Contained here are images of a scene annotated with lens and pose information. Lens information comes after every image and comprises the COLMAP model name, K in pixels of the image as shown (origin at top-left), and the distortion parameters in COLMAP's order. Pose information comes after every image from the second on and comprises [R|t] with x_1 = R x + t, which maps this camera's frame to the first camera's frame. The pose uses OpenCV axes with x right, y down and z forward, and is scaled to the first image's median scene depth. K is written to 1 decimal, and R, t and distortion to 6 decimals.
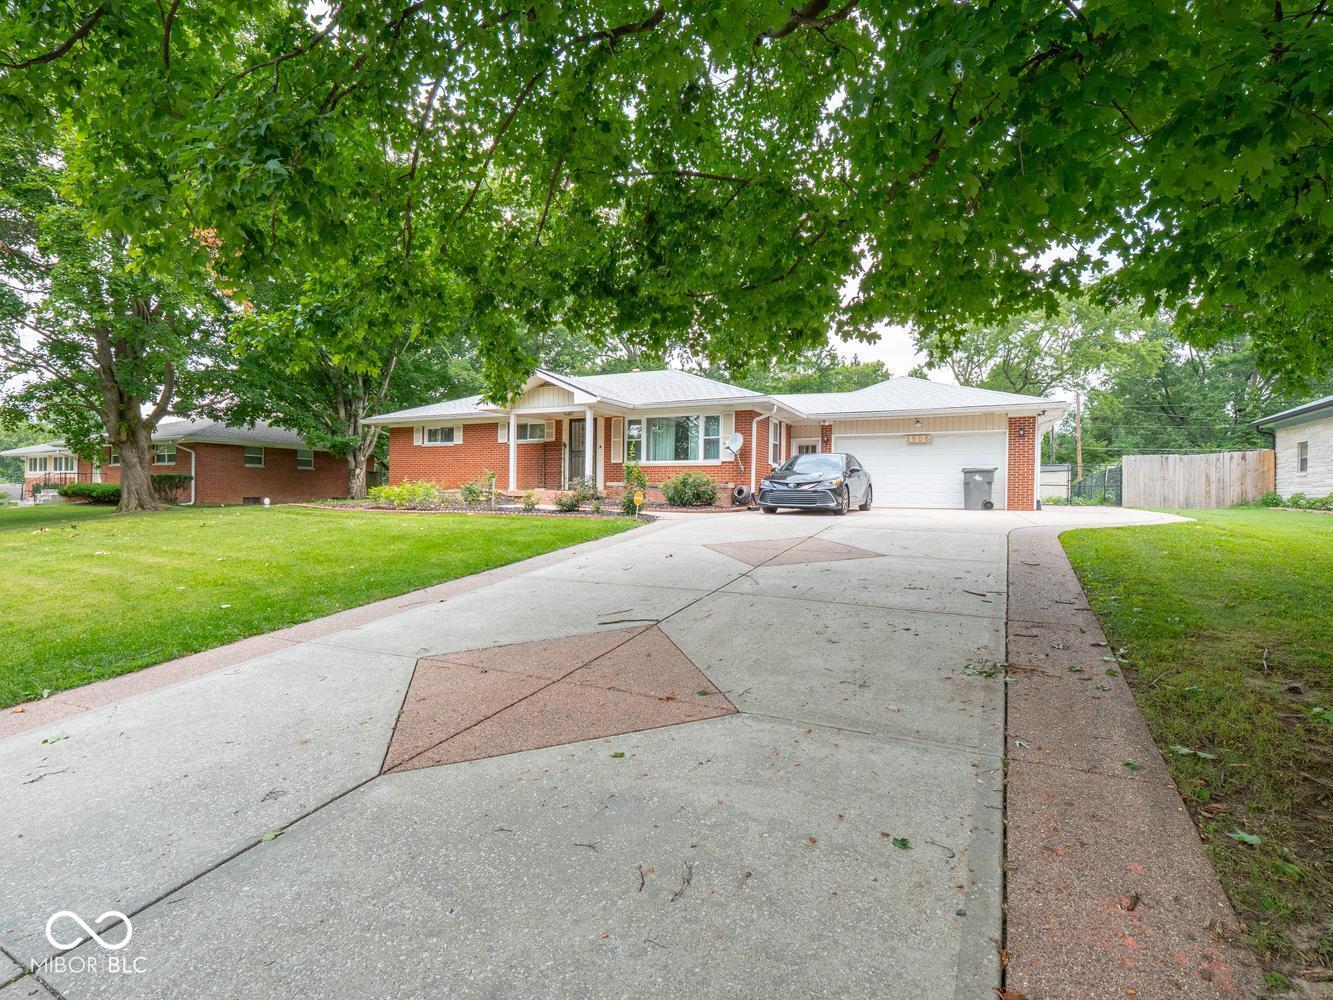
lens RADIAL K [[656.8, 0, 662.1], [0, 656.8, 502.3], [0, 0, 1]] dist [-0.016562, -0.000987]
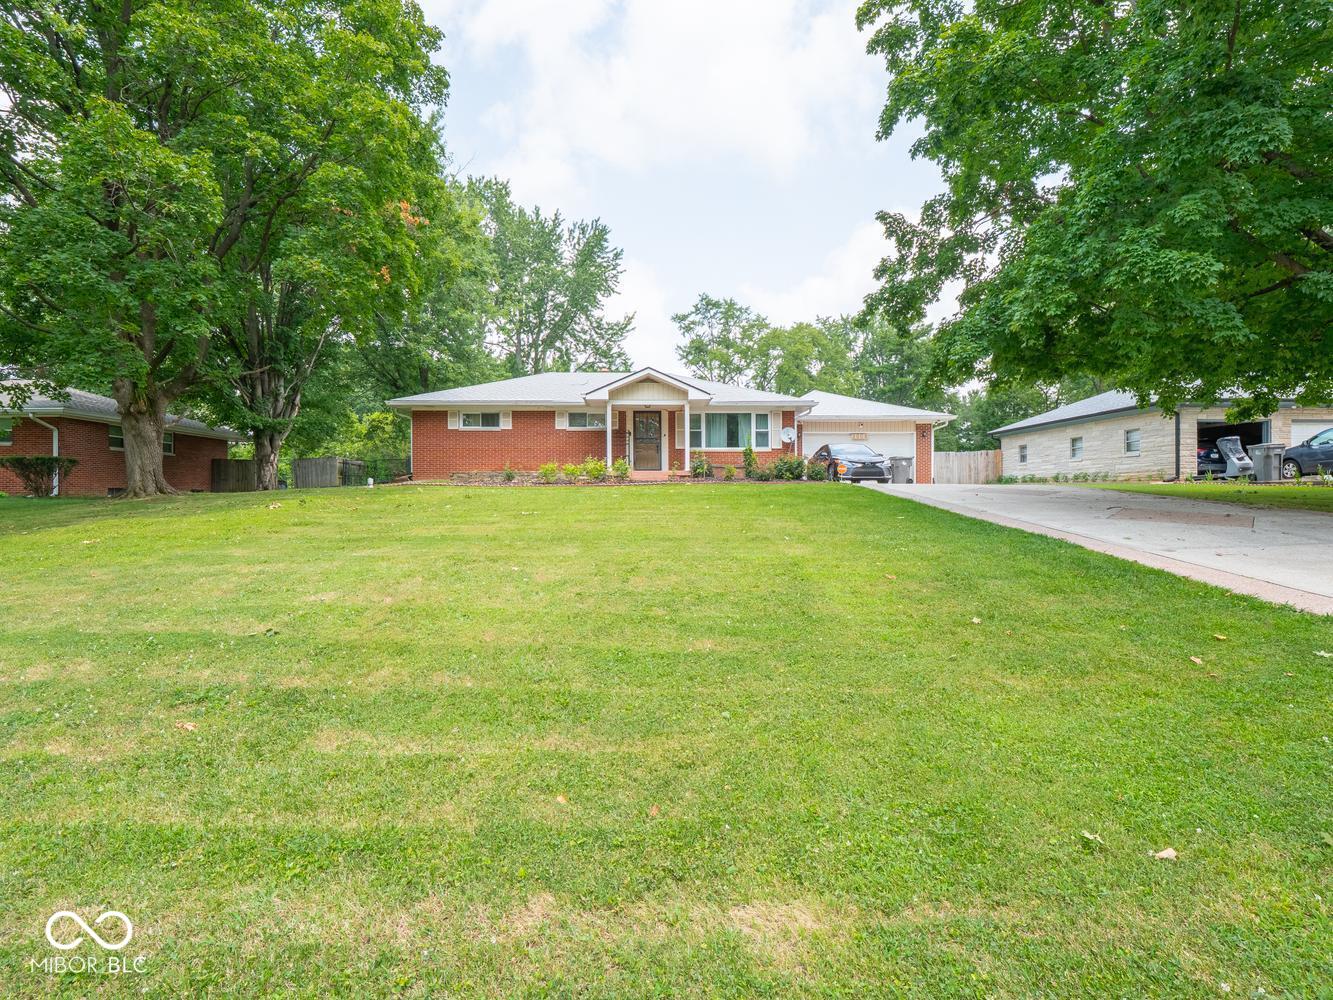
lens RADIAL K [[656.8, 0, 658.9], [0, 656.8, 495.7], [0, 0, 1]] dist [-0.016562, -0.000987]
pose [[0.876691, -0.013967, 0.480852, -0.648112], [0.020570, 0.999753, -0.008464, 0.033856], [-0.480615, 0.017311, 0.876761, -0.042674]]
